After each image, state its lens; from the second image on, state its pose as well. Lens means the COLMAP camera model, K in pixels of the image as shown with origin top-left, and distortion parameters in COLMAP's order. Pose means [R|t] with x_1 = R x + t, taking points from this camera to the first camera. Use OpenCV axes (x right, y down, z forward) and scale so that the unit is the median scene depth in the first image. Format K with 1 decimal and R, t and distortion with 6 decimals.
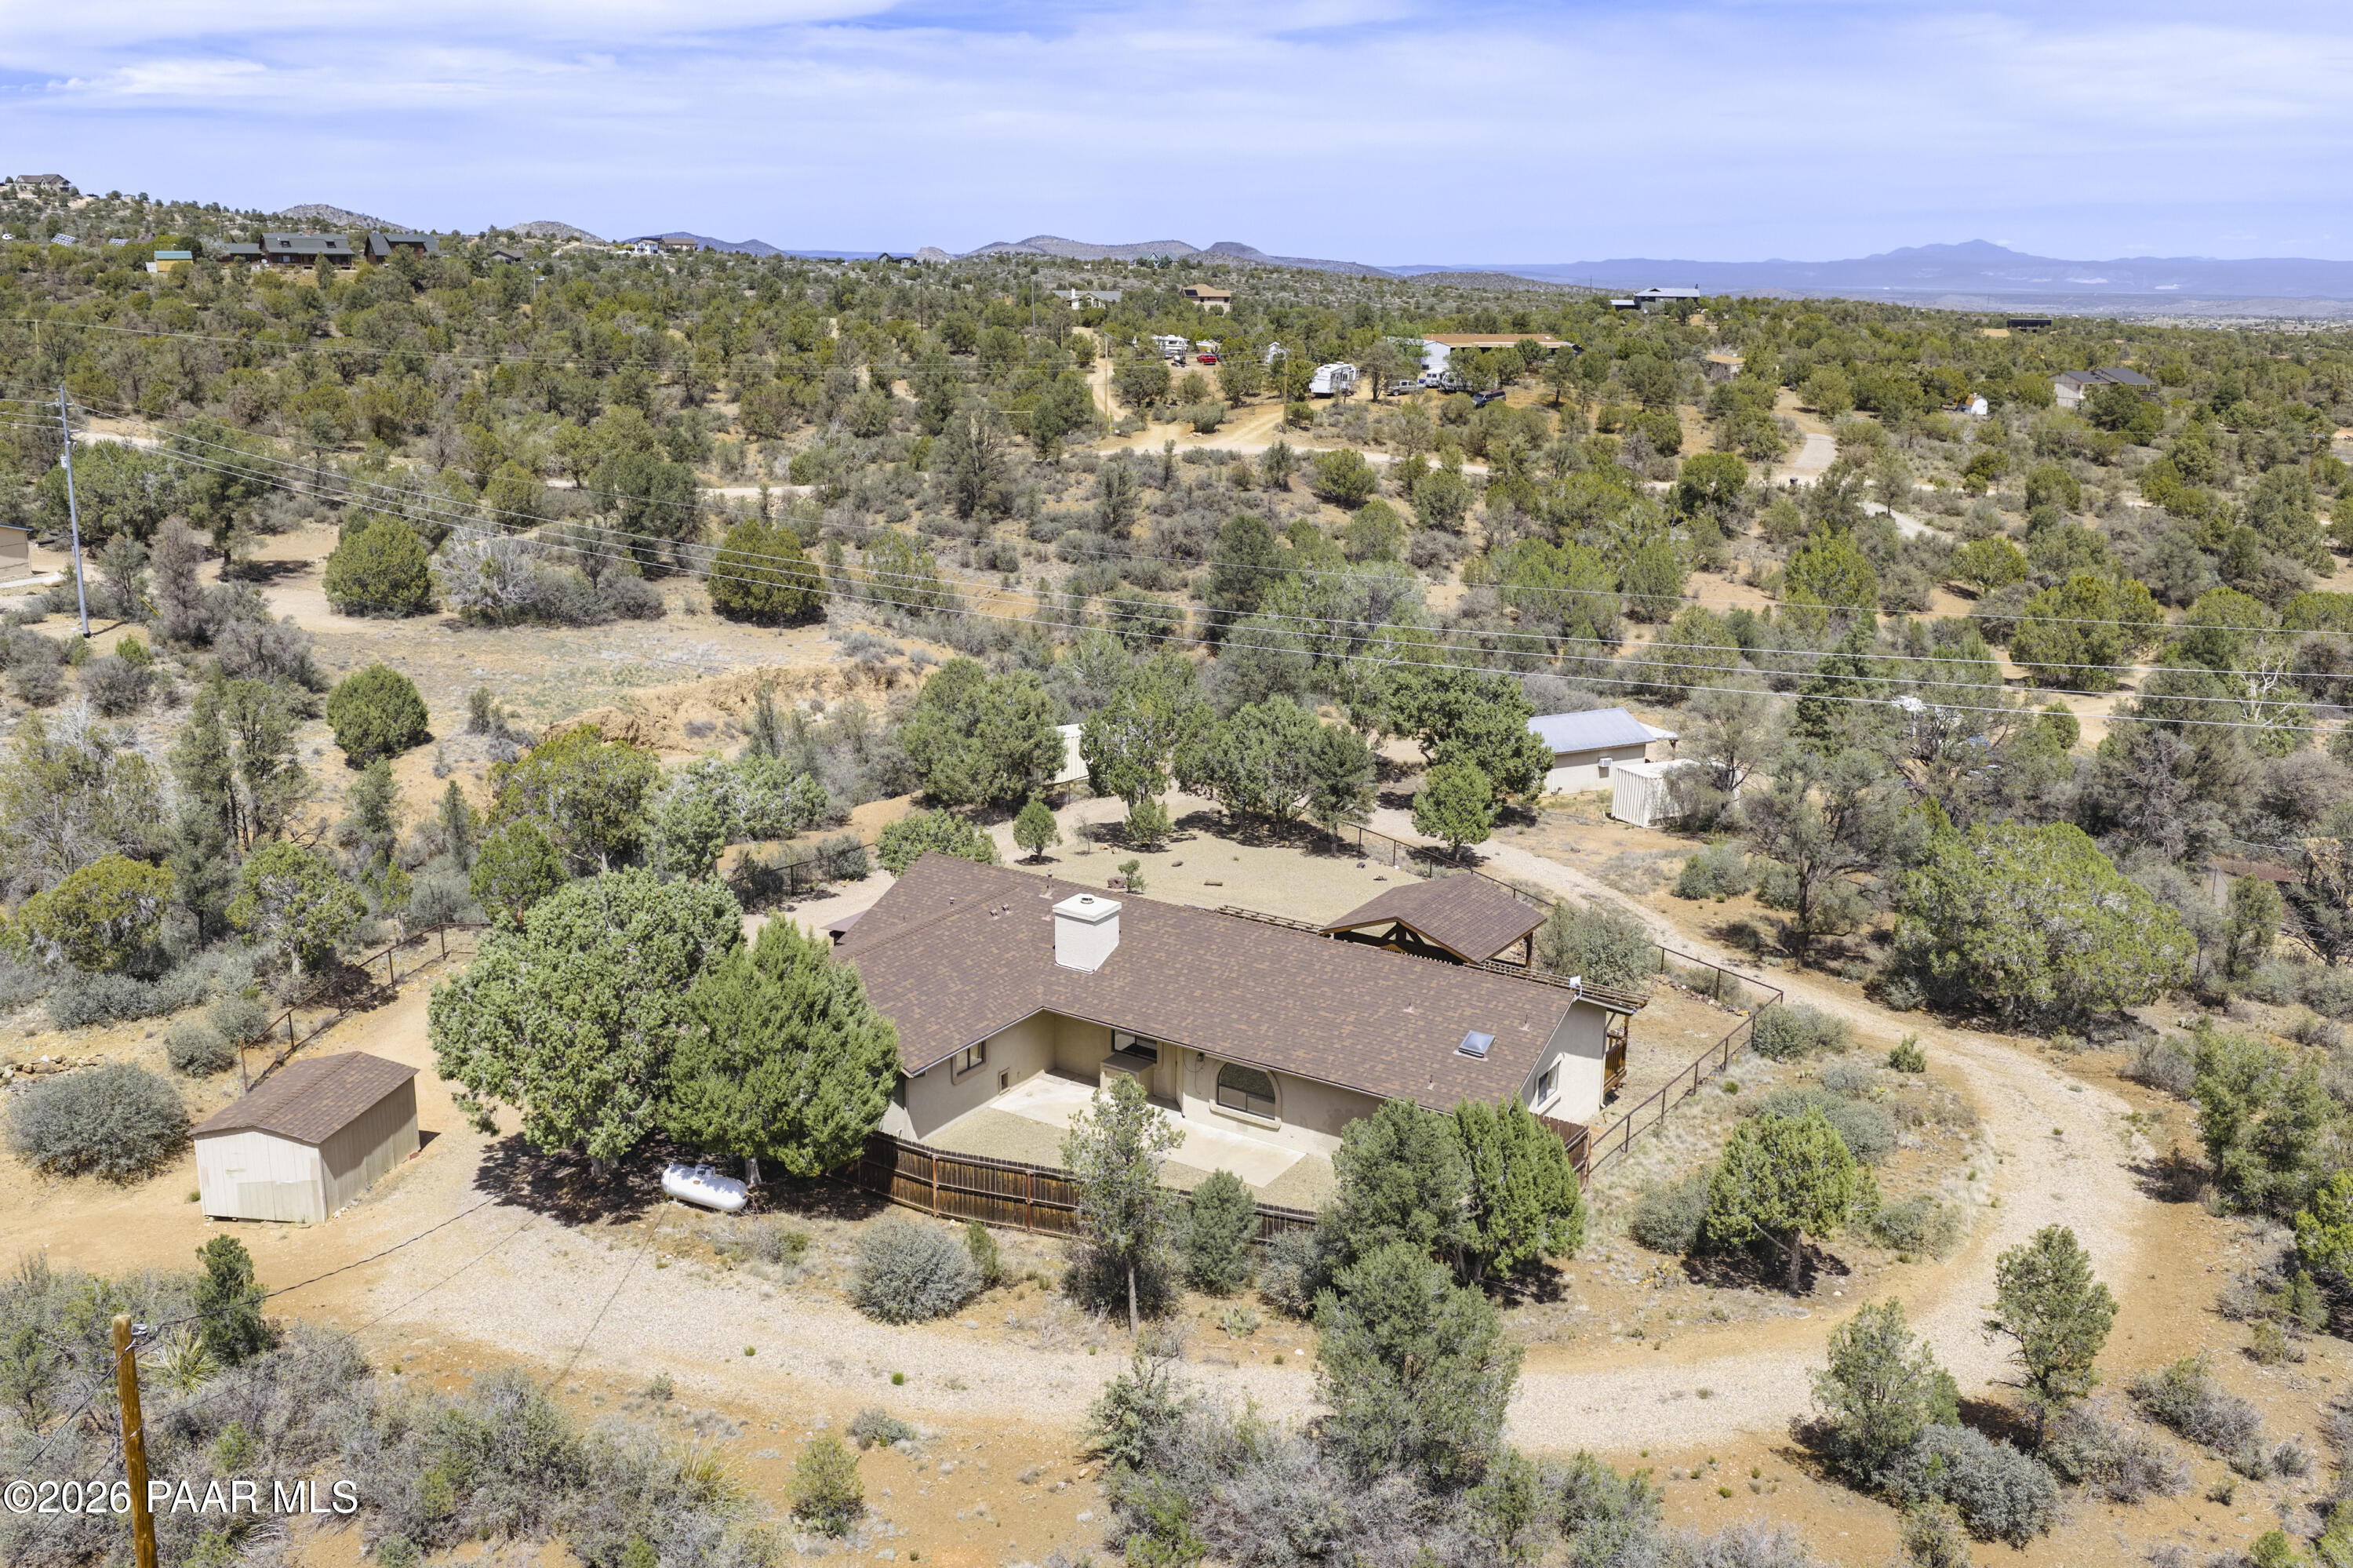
lens RADIAL K [[1945.8, 0, 1182.7], [0, 1945.8, 782.4], [0, 0, 1]] dist [0.018188, -0.042530]
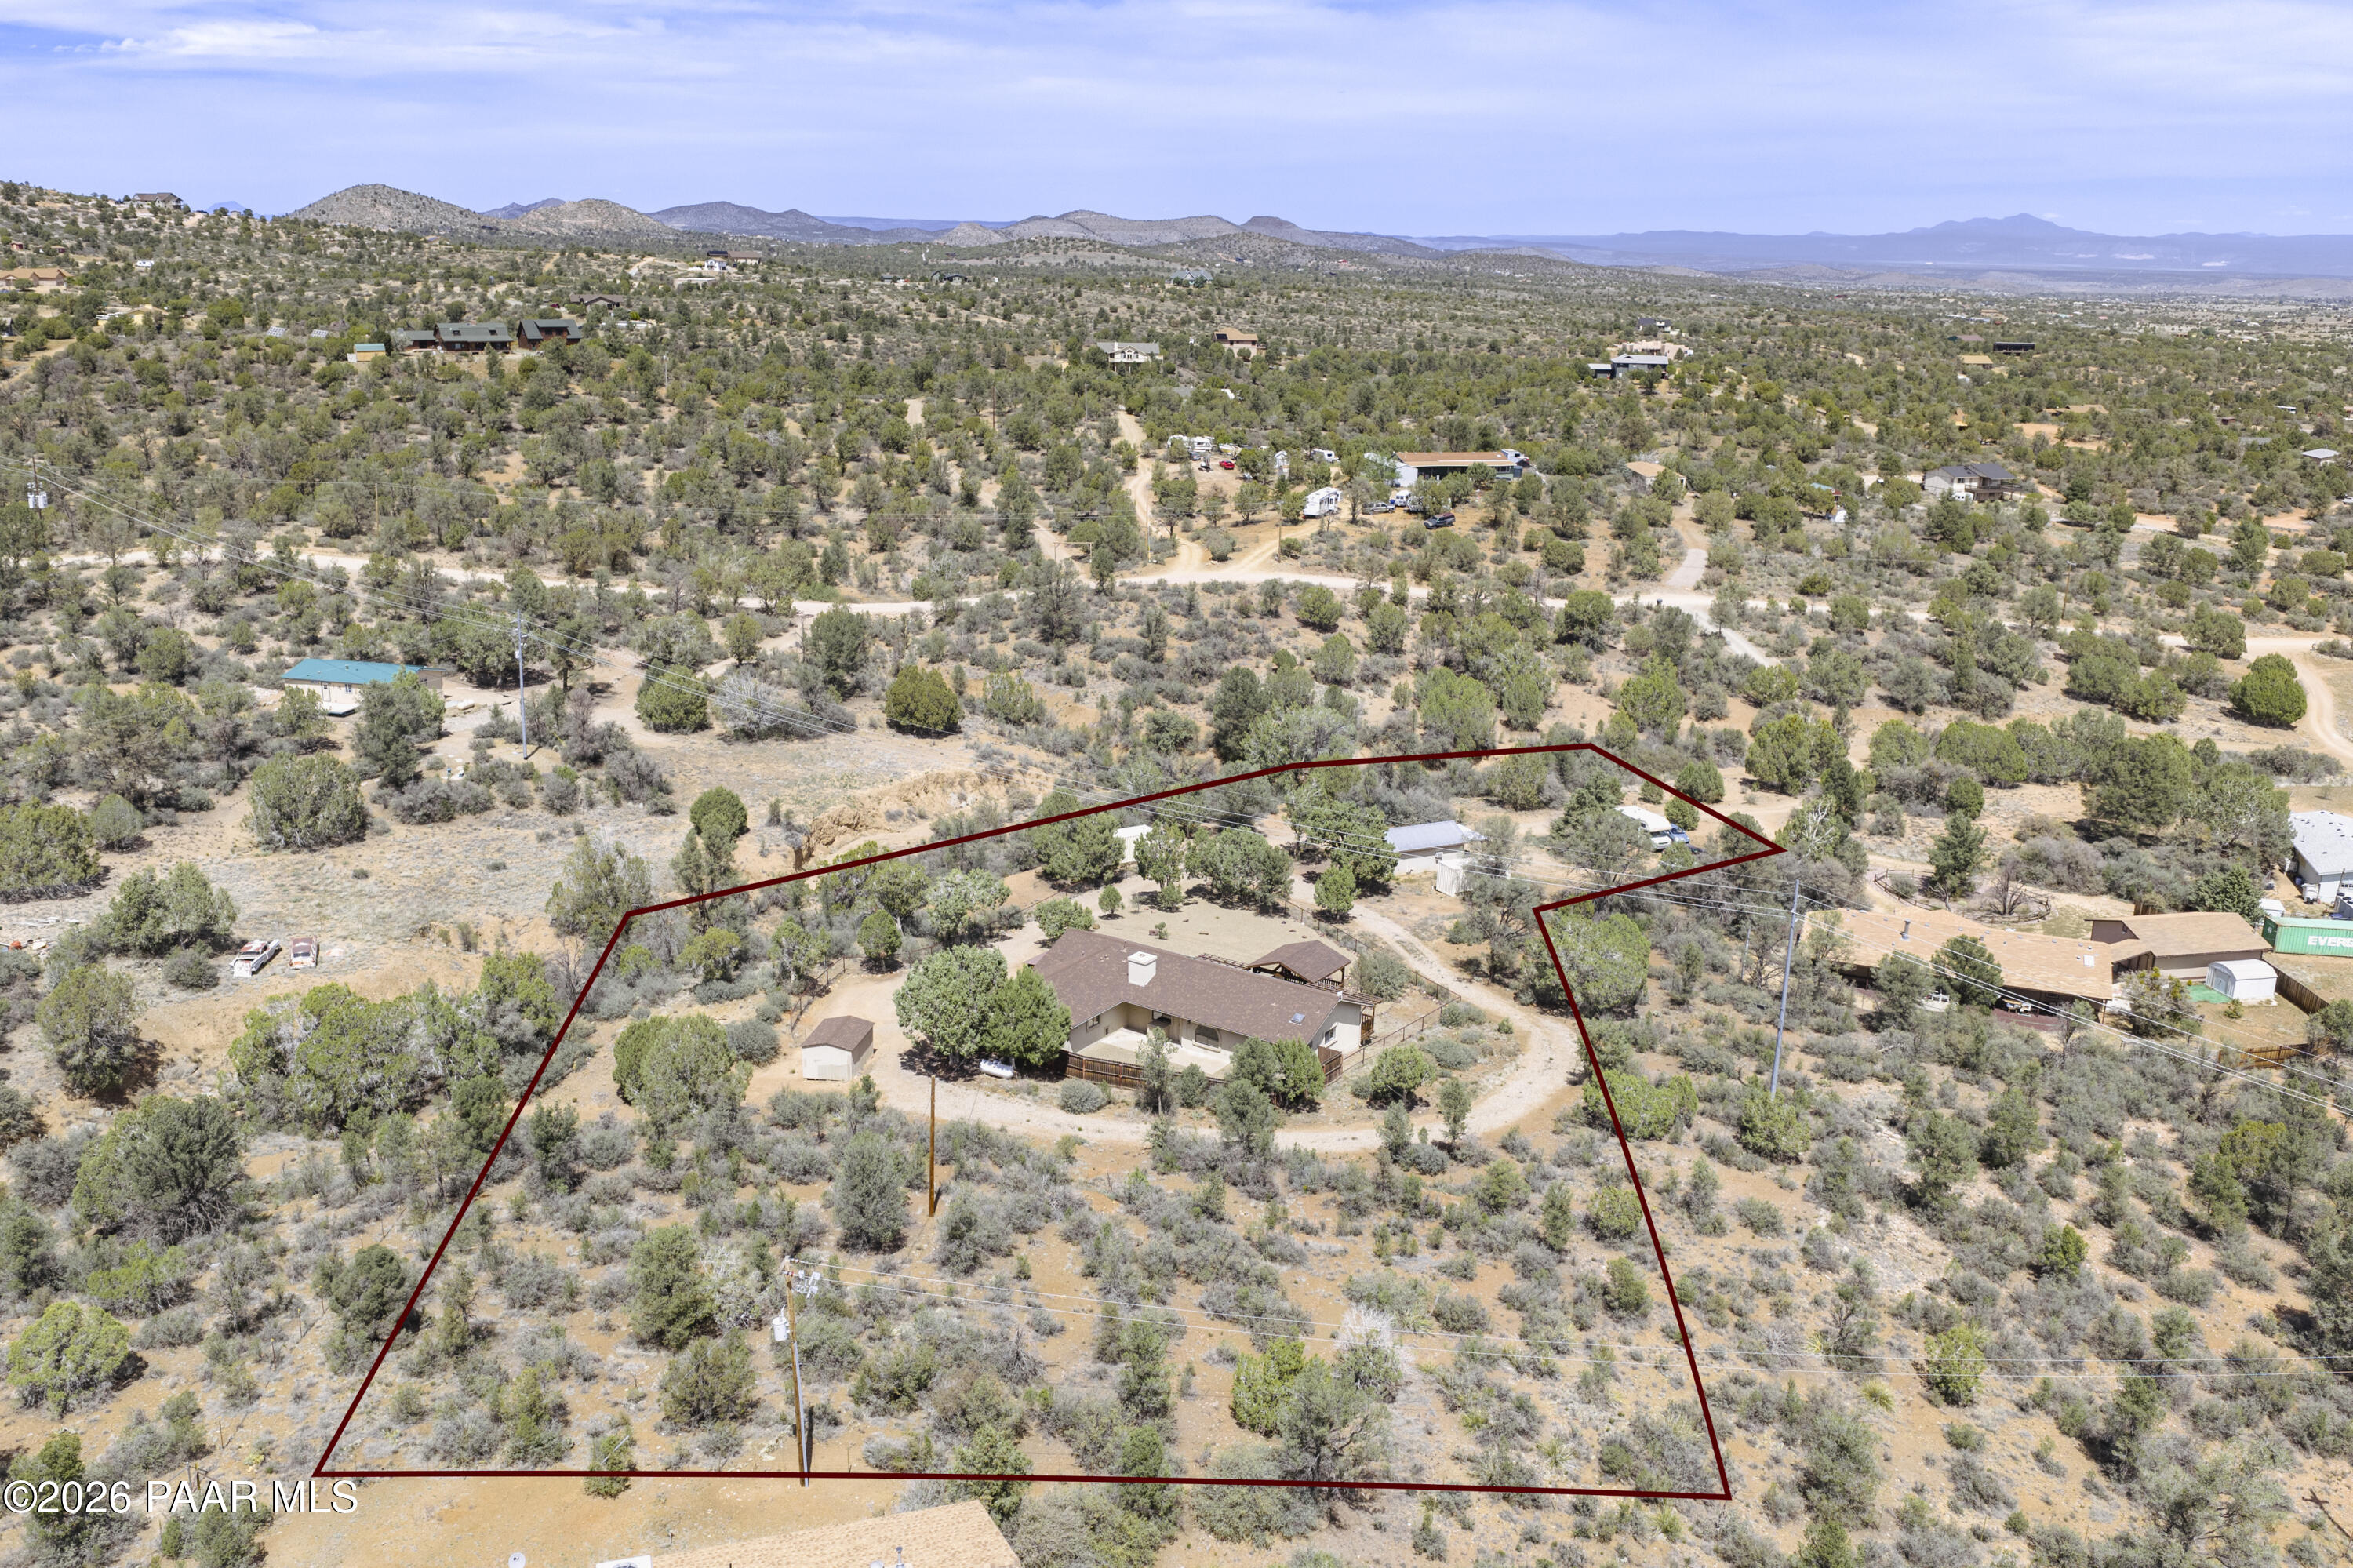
lens RADIAL K [[1945.8, 0, 1182.7], [0, 1945.8, 782.4], [0, 0, 1]] dist [0.018188, -0.042530]
pose [[0.999803, 0.011587, -0.016112, 0.013129], [-0.011335, 0.999814, 0.015592, -0.069049], [0.016290, -0.015407, 0.999749, -0.501645]]
